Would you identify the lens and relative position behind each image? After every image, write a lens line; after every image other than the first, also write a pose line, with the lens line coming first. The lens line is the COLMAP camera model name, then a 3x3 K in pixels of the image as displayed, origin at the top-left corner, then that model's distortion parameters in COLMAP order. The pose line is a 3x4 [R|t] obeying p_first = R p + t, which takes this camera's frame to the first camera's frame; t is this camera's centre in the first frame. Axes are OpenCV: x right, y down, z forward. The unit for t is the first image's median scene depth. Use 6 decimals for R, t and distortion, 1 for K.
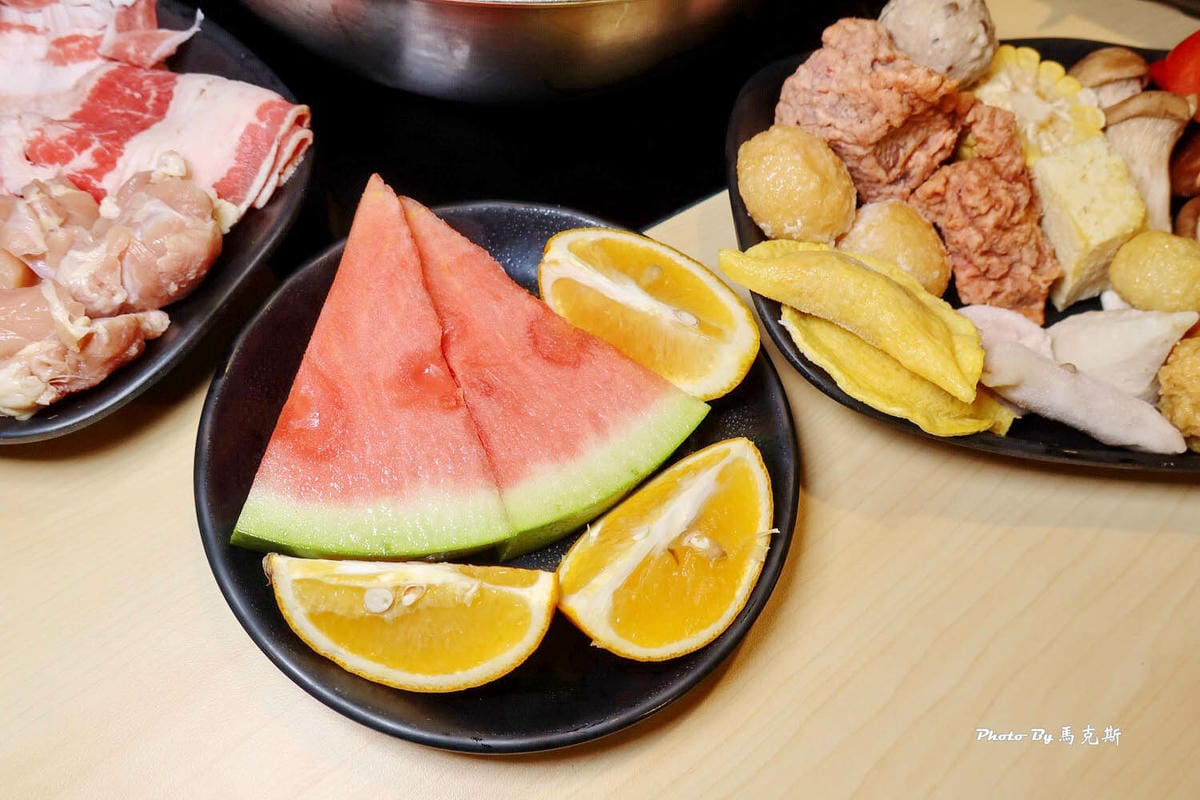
lens RADIAL K [[1008.3, 0, 600.0], [0, 1008.3, 400.0], [0, 0, 1]] dist [-0.023680, 0.003364]
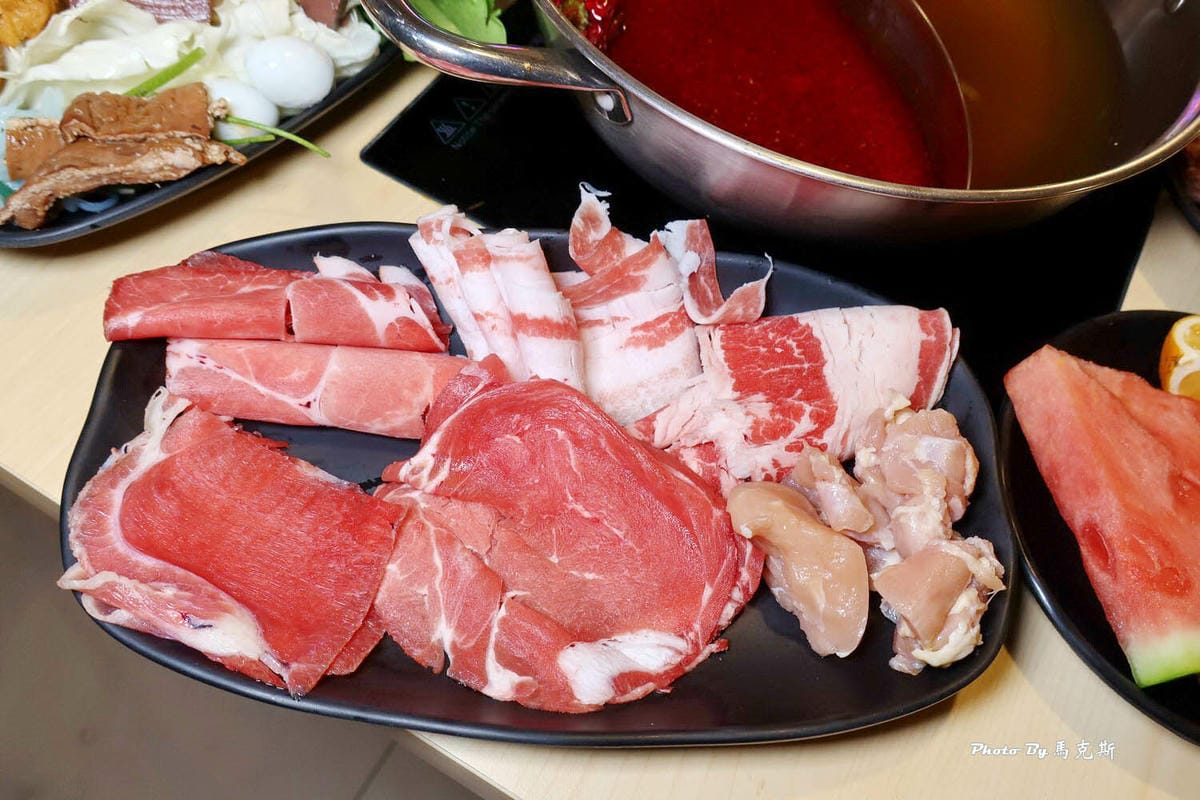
lens RADIAL K [[1008.3, 0, 600.0], [0, 1008.3, 400.0], [0, 0, 1]] dist [-0.023680, 0.003364]
pose [[0.911126, -0.362212, 0.196603, -0.852908], [0.360653, 0.931615, 0.044971, -0.364843], [-0.199447, 0.029931, 0.979451, -0.023788]]
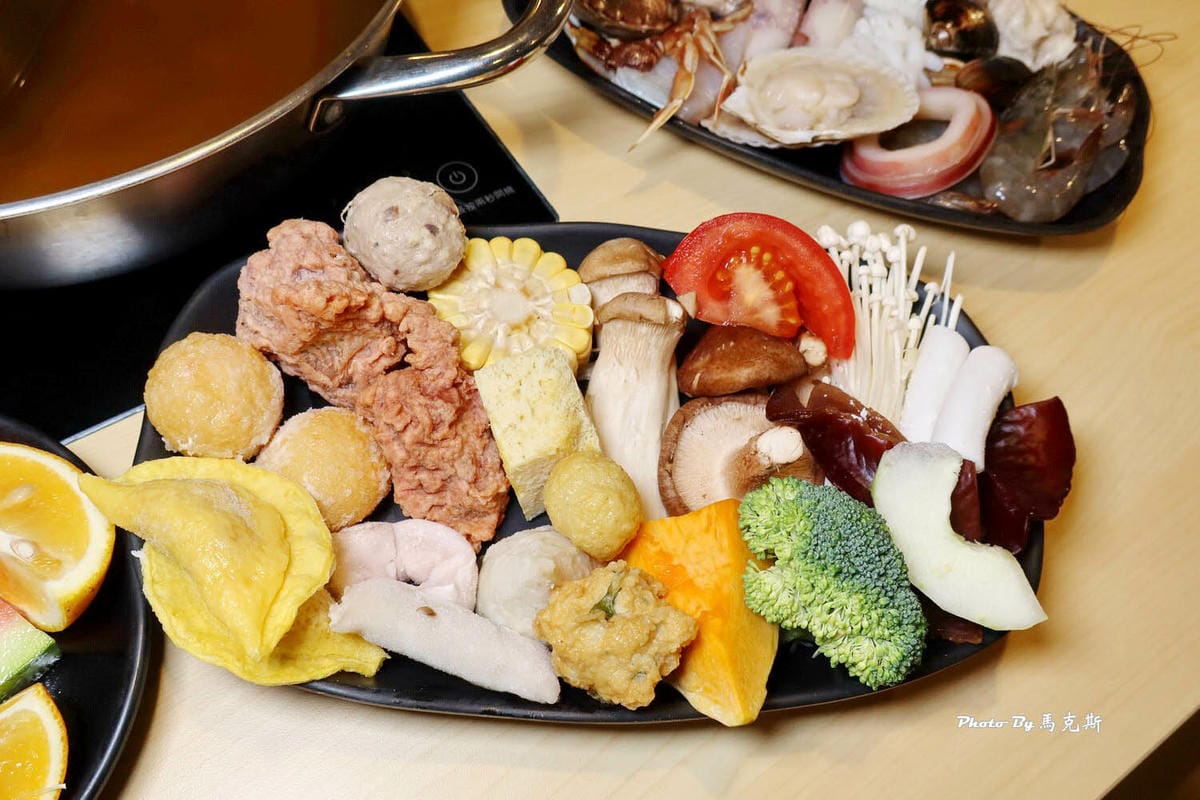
lens RADIAL K [[1008.3, 0, 600.0], [0, 1008.3, 400.0], [0, 0, 1]] dist [-0.023680, 0.003364]
pose [[0.999269, 0.028255, -0.025763, 0.589095], [-0.029116, 0.999009, -0.033653, -0.185553], [0.024786, 0.034379, 0.999101, 0.040459]]
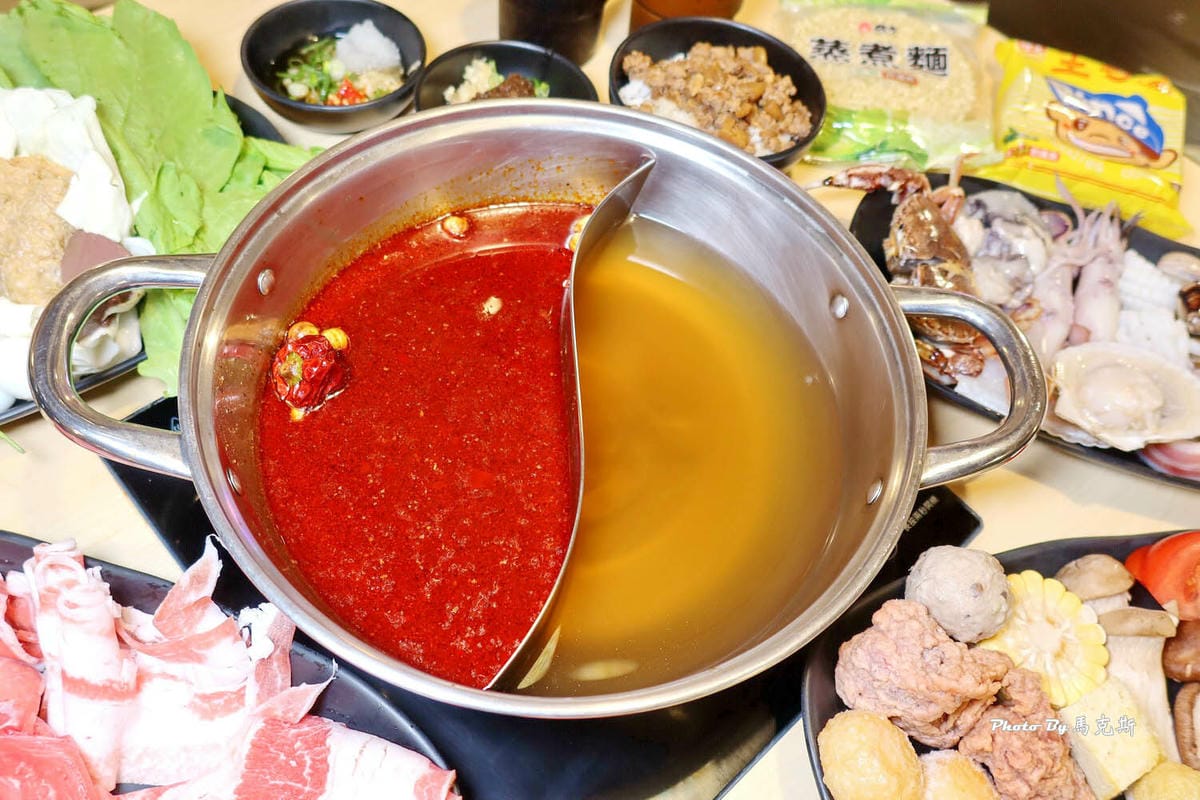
lens RADIAL K [[1008.3, 0, 600.0], [0, 1008.3, 400.0], [0, 0, 1]] dist [-0.023680, 0.003364]
pose [[0.992343, -0.099825, 0.072730, -0.158116], [0.105809, 0.990858, -0.083691, -0.566858], [-0.063711, 0.090746, 0.993834, -0.174659]]
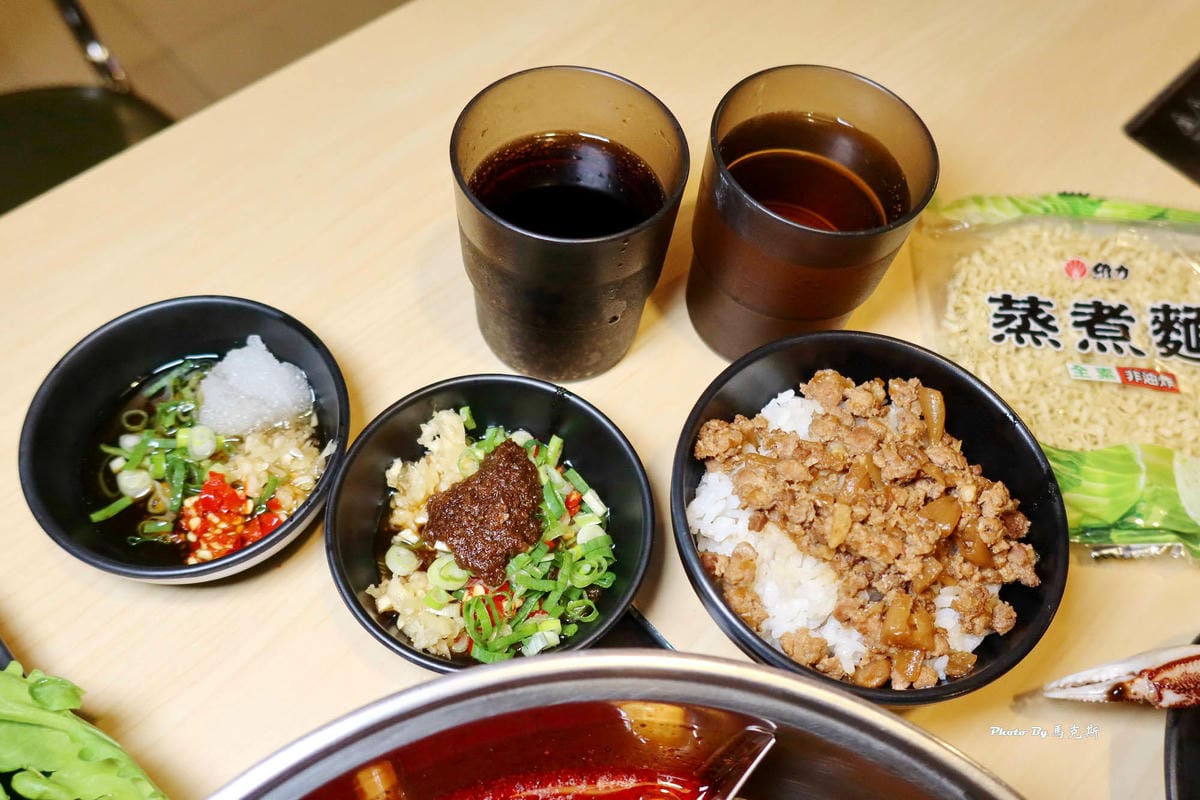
lens RADIAL K [[1008.3, 0, 600.0], [0, 1008.3, 400.0], [0, 0, 1]] dist [-0.023680, 0.003364]
pose [[0.989492, -0.138453, 0.041679, -0.058760], [0.139062, 0.990210, -0.012061, -1.332469], [-0.039601, 0.017730, 0.999058, 0.527871]]
